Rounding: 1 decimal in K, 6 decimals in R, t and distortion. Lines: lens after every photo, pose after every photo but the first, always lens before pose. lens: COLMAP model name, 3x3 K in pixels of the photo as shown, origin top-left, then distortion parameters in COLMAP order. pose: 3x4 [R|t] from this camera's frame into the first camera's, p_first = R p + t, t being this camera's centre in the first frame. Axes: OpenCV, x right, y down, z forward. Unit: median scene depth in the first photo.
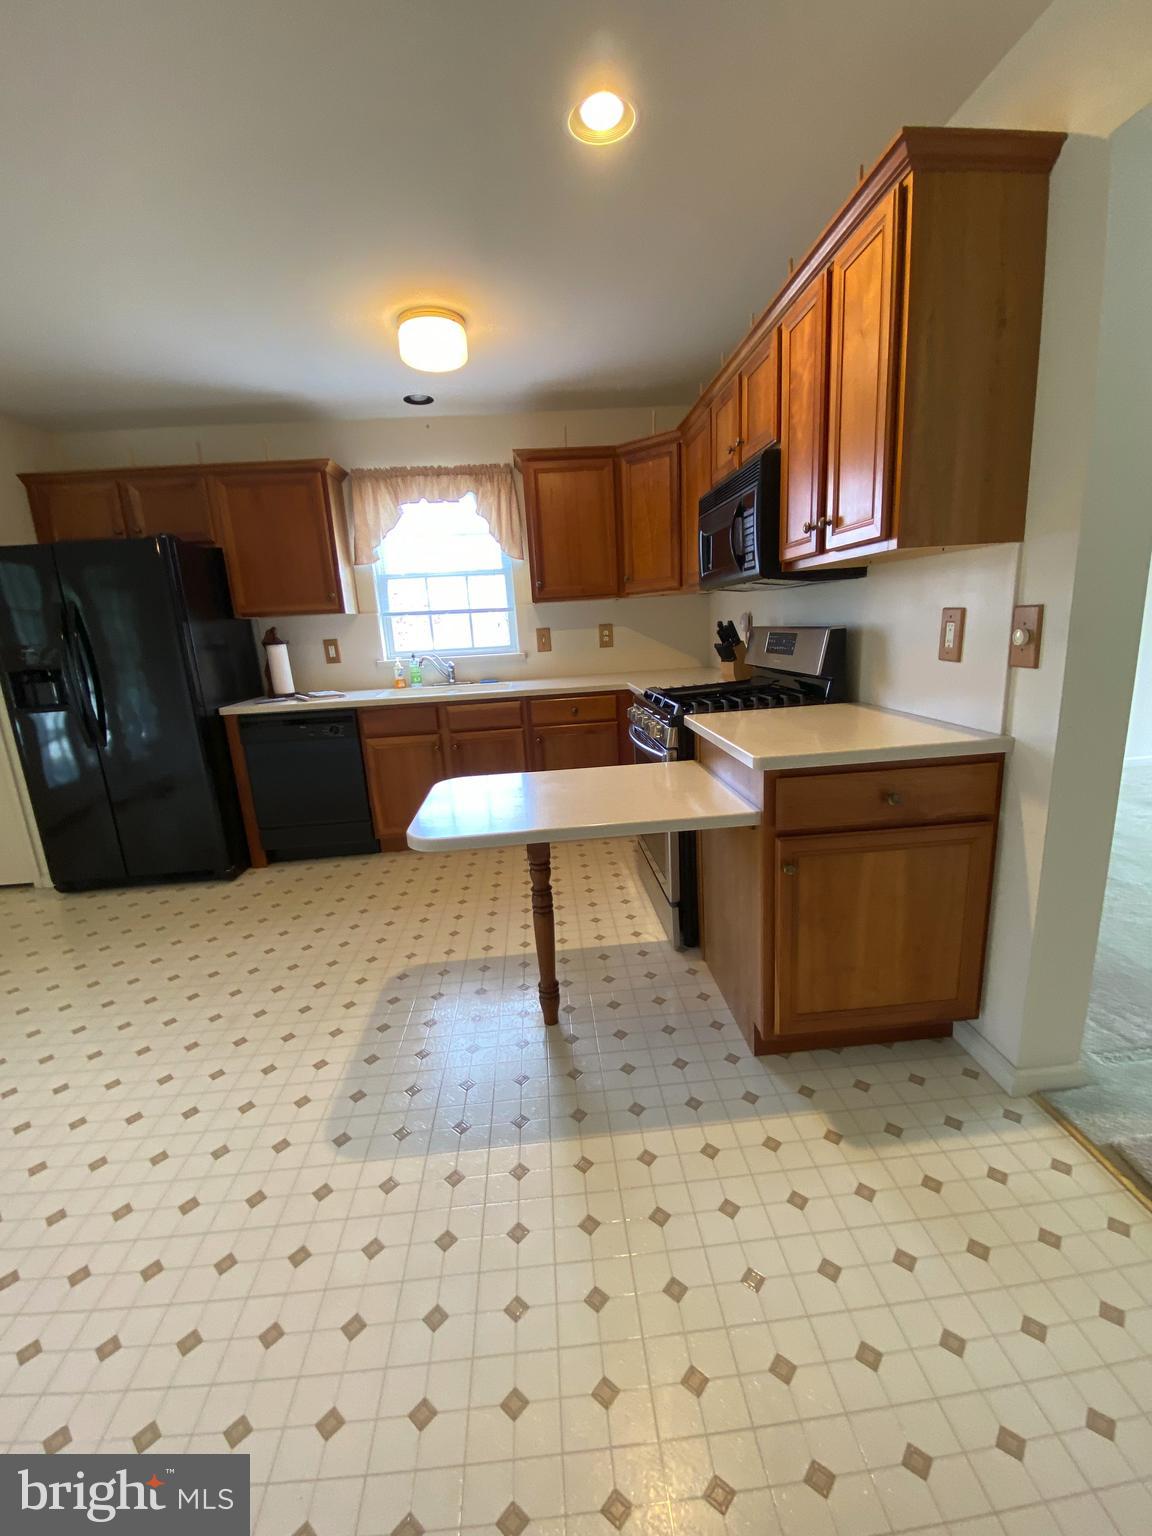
lens RADIAL K [[629.9, 0, 577.9], [0, 629.9, 779.2], [0, 0, 1]] dist [0.005653, -0.003939]
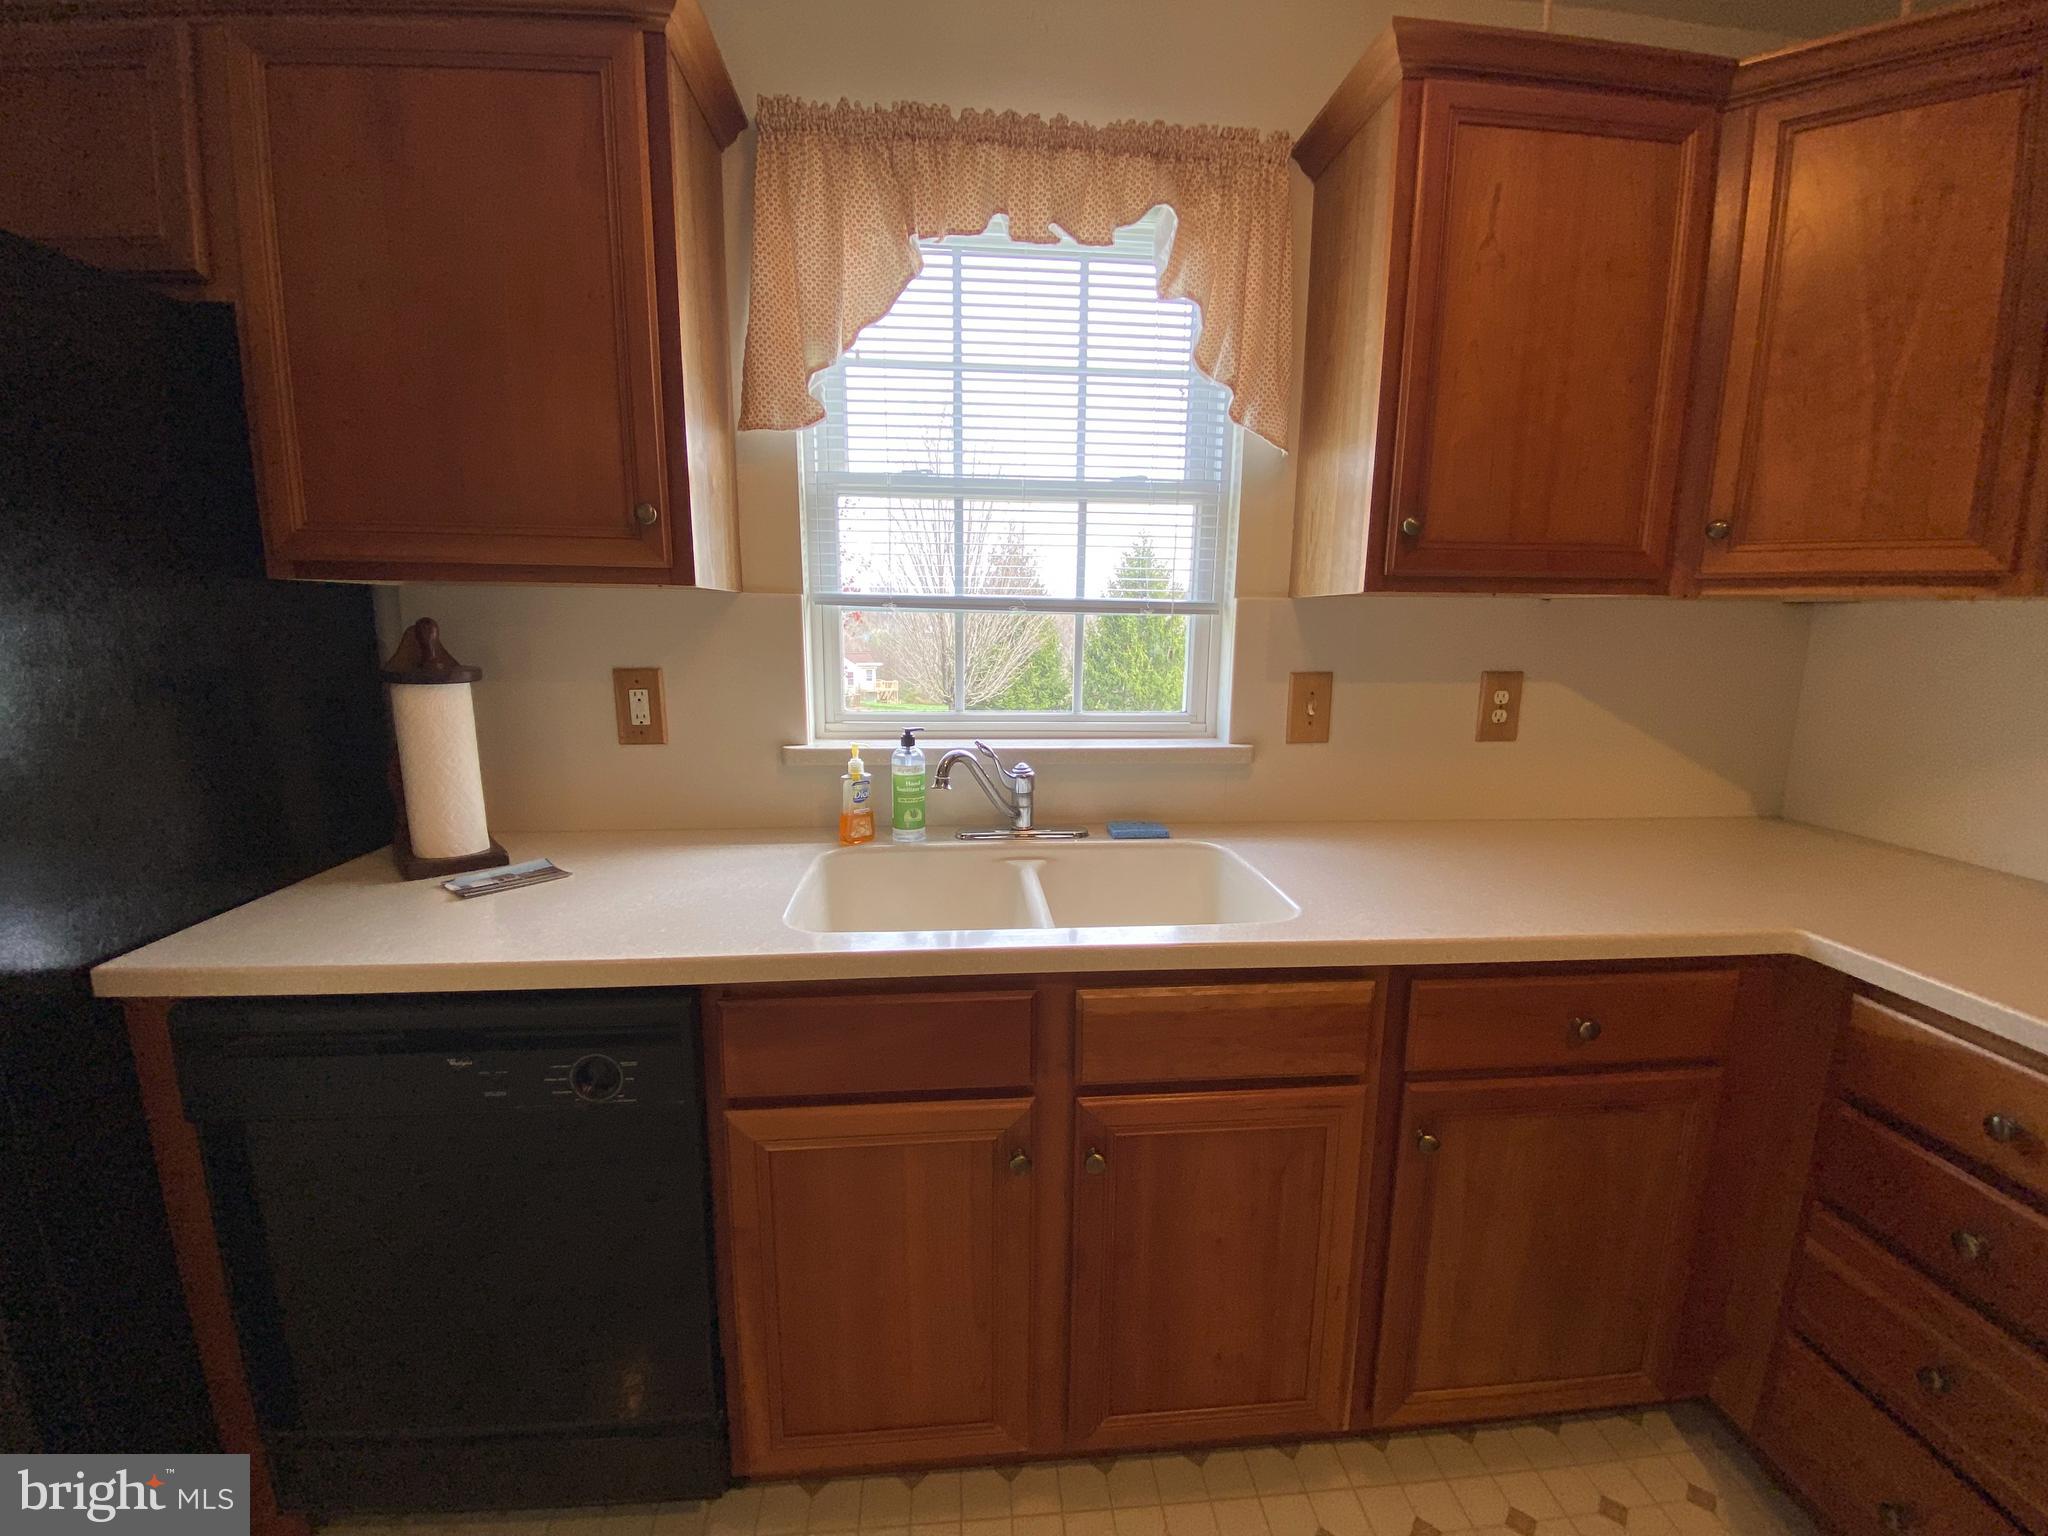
lens RADIAL K [[839.8, 0, 1015.1], [0, 839.8, 757.1], [0, 0, 1]] dist [0.005653, -0.003939]
pose [[0.997882, 0.063396, 0.014571, -0.229412], [-0.062096, 0.995100, -0.076939, -0.169197], [-0.019377, 0.075872, 0.996929, 0.636652]]
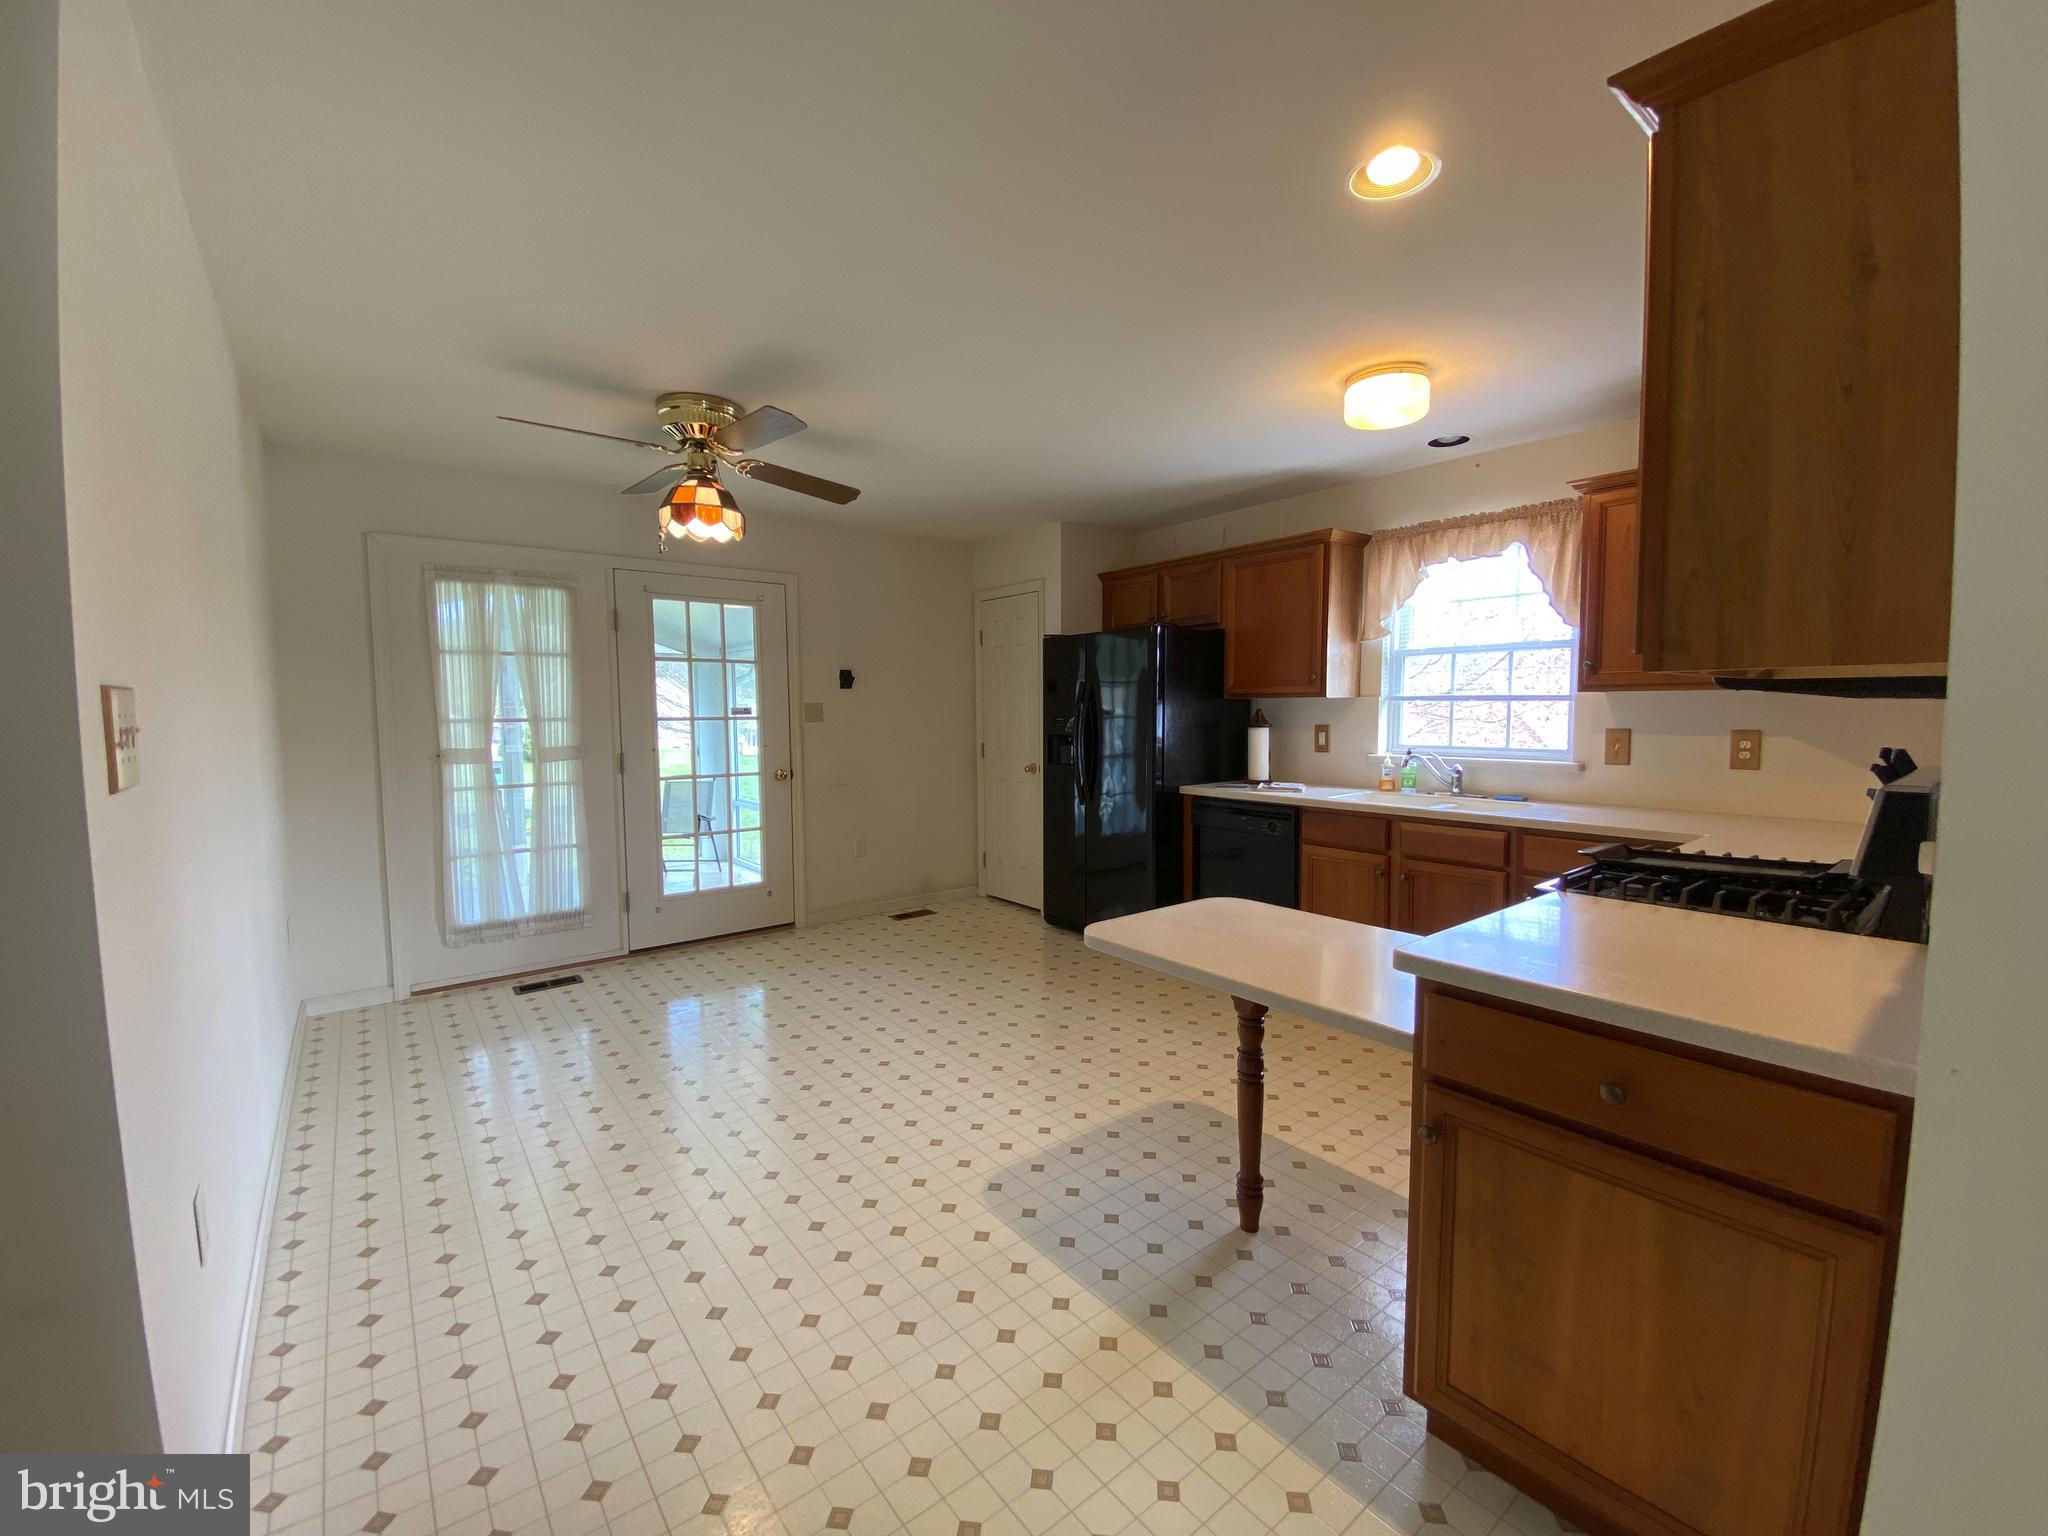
lens RADIAL K [[839.8, 0, 1010.3], [0, 839.8, 778.9], [0, 0, 1]] dist [0.005653, -0.003939]
pose [[0.548705, 0.121514, -0.827138, 0.348238], [-0.224144, 0.974540, -0.005523, -0.051745], [0.805408, 0.188429, 0.561972, 0.034125]]
